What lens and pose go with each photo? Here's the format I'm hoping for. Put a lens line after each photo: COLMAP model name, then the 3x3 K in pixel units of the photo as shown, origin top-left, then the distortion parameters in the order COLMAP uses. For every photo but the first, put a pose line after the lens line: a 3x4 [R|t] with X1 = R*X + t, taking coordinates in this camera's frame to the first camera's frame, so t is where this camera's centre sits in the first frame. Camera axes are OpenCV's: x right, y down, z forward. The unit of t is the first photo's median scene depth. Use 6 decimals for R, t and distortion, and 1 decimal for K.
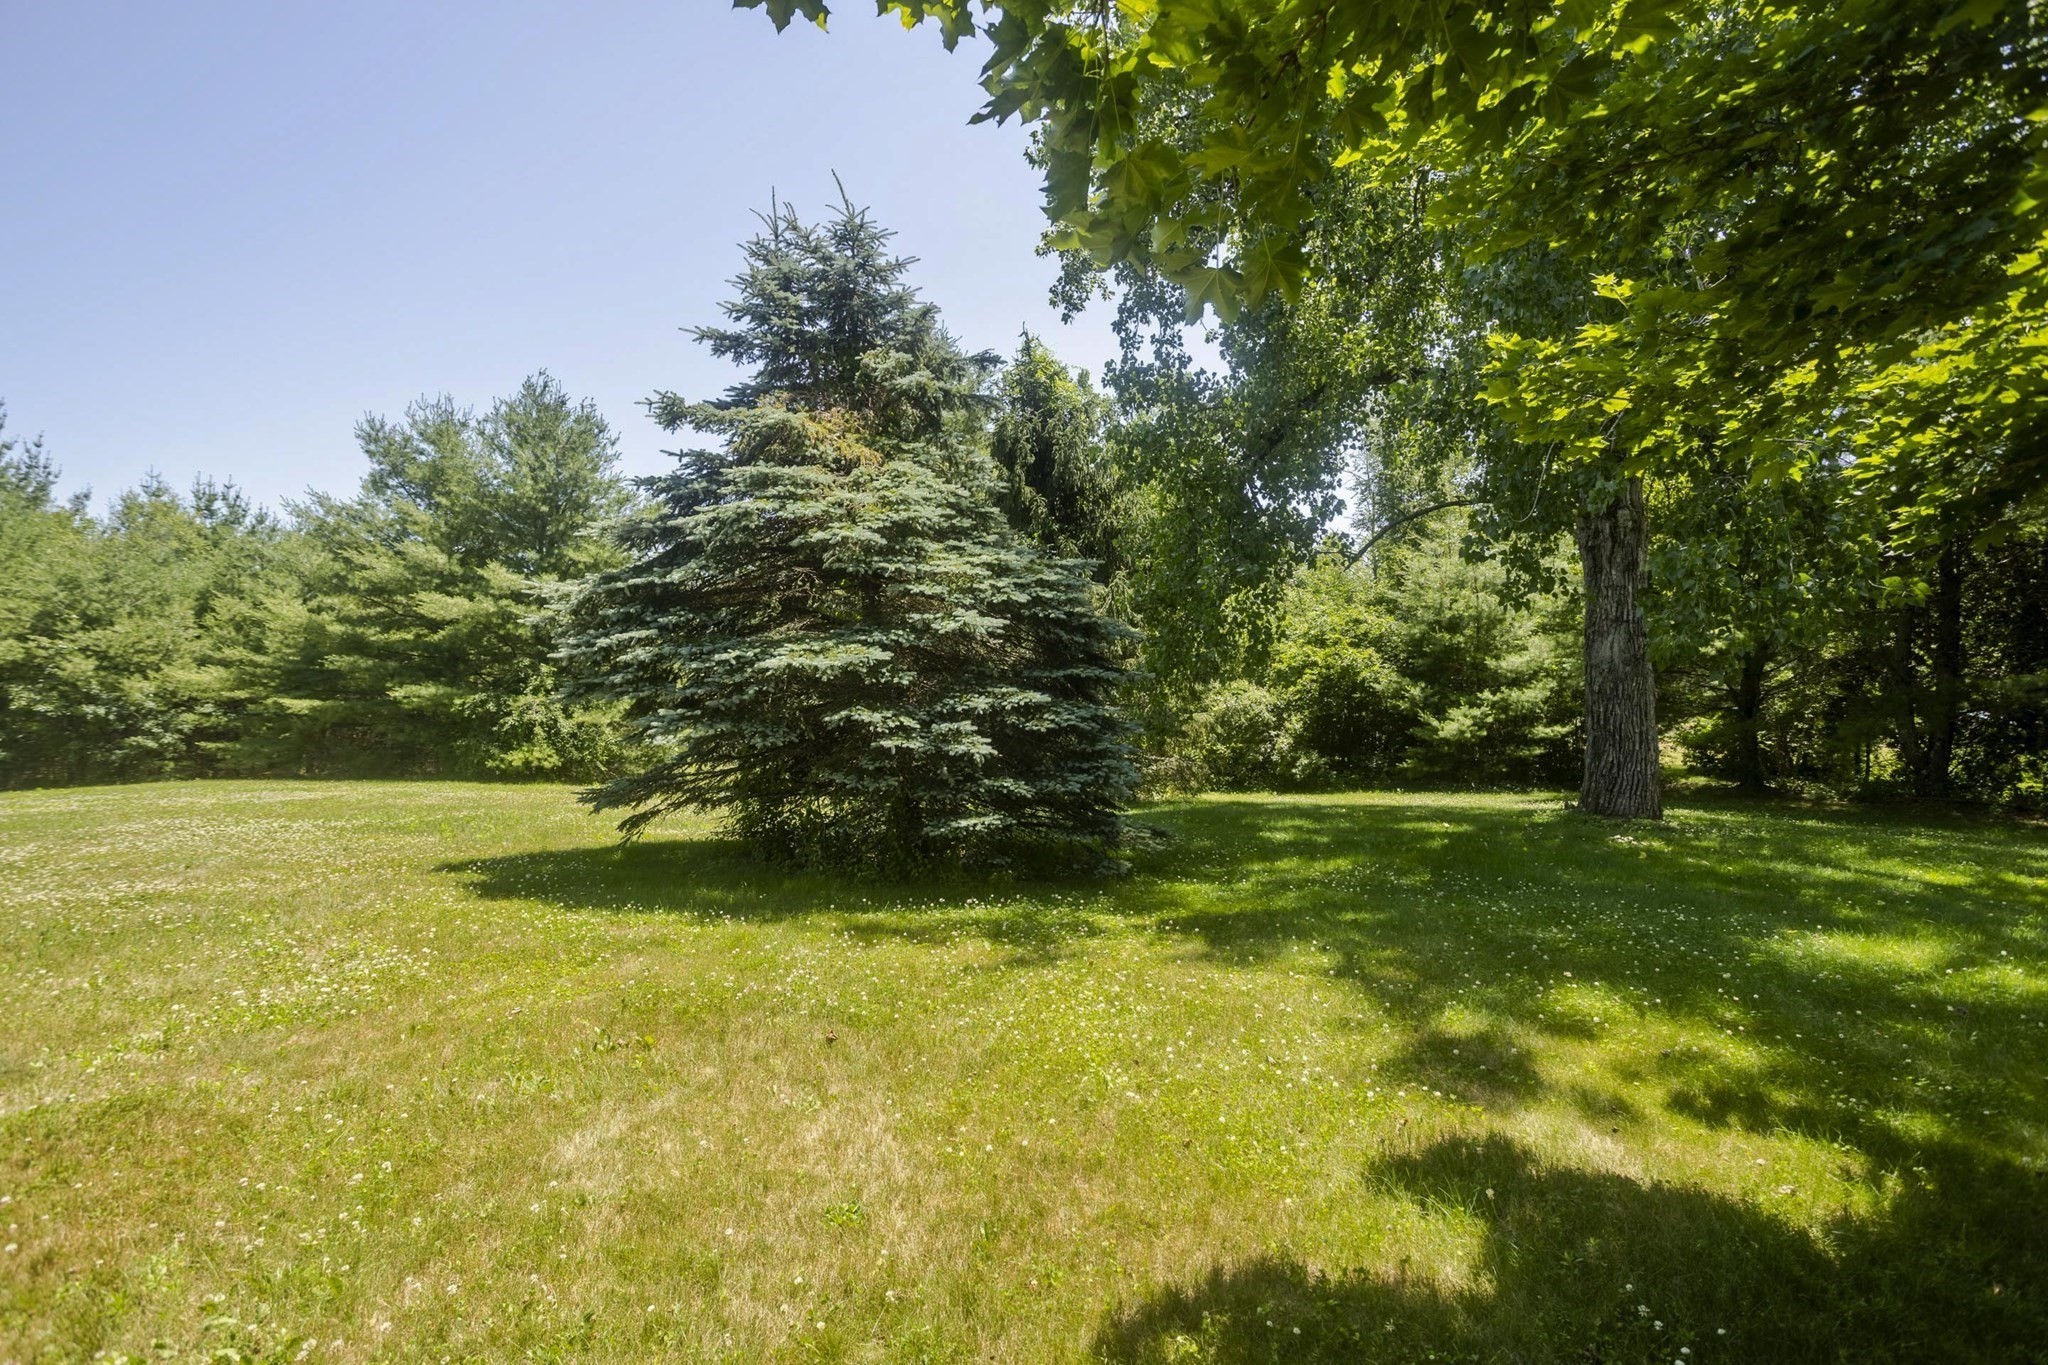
lens RADIAL K [[1091.4, 0, 1024.0], [0, 1091.4, 682.5], [0, 0, 1]] dist [0.001429, 0.036905]
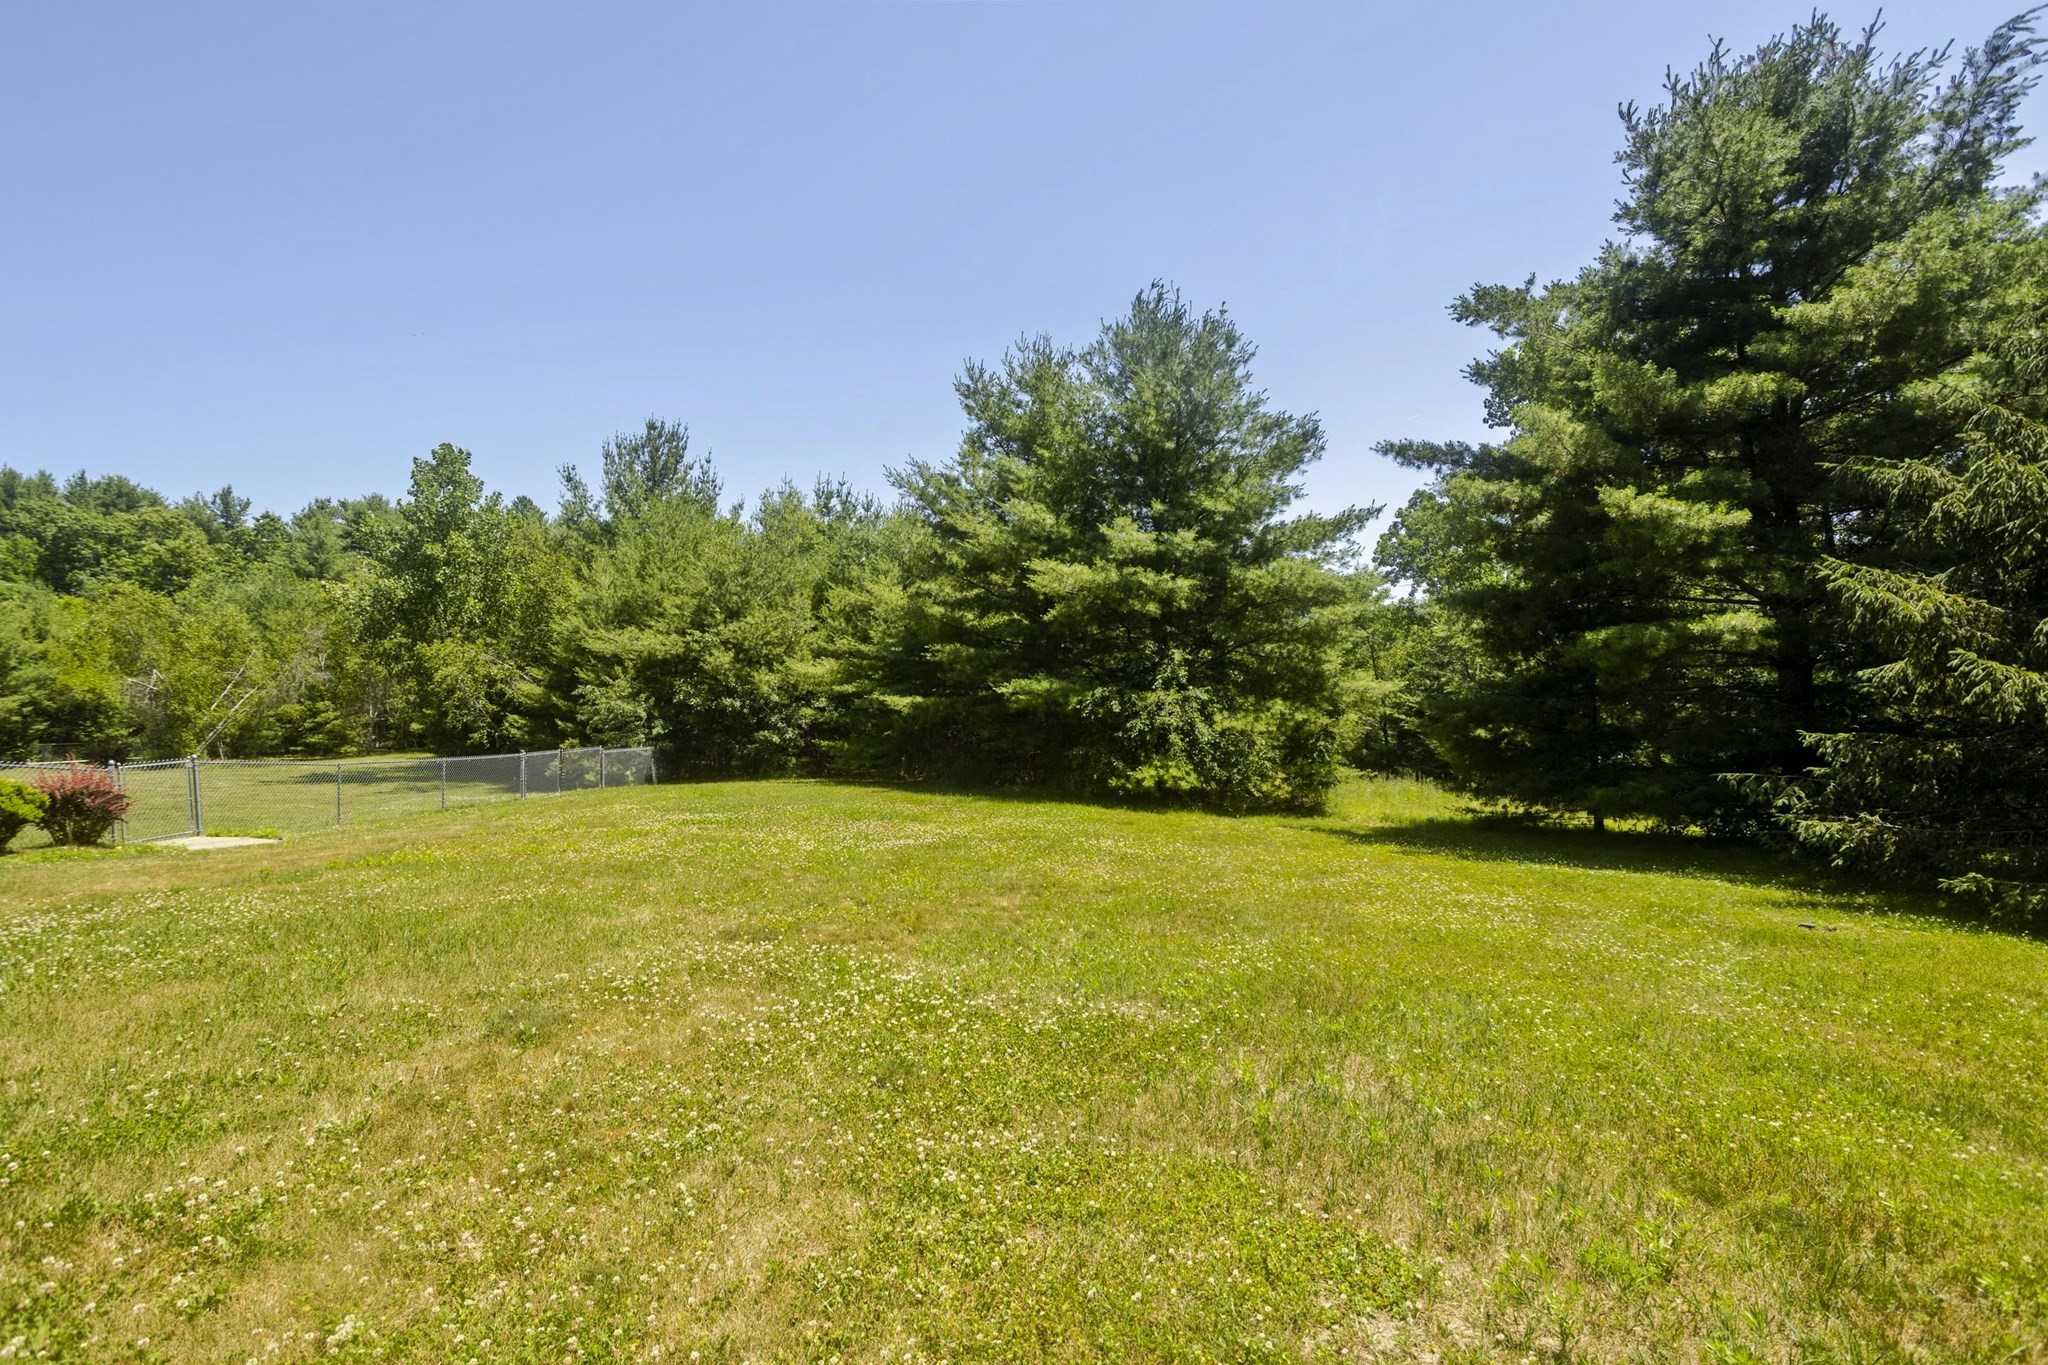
lens RADIAL K [[983.3, 0, 1024.0], [0, 983.3, 682.5], [0, 0, 1]] dist [0.001875, 0.000842]
pose [[0.900781, 0.000282, -0.434274, -0.221401], [0.003313, 0.999966, 0.007522, 0.000511], [0.434261, -0.008214, 0.900750, 0.322397]]
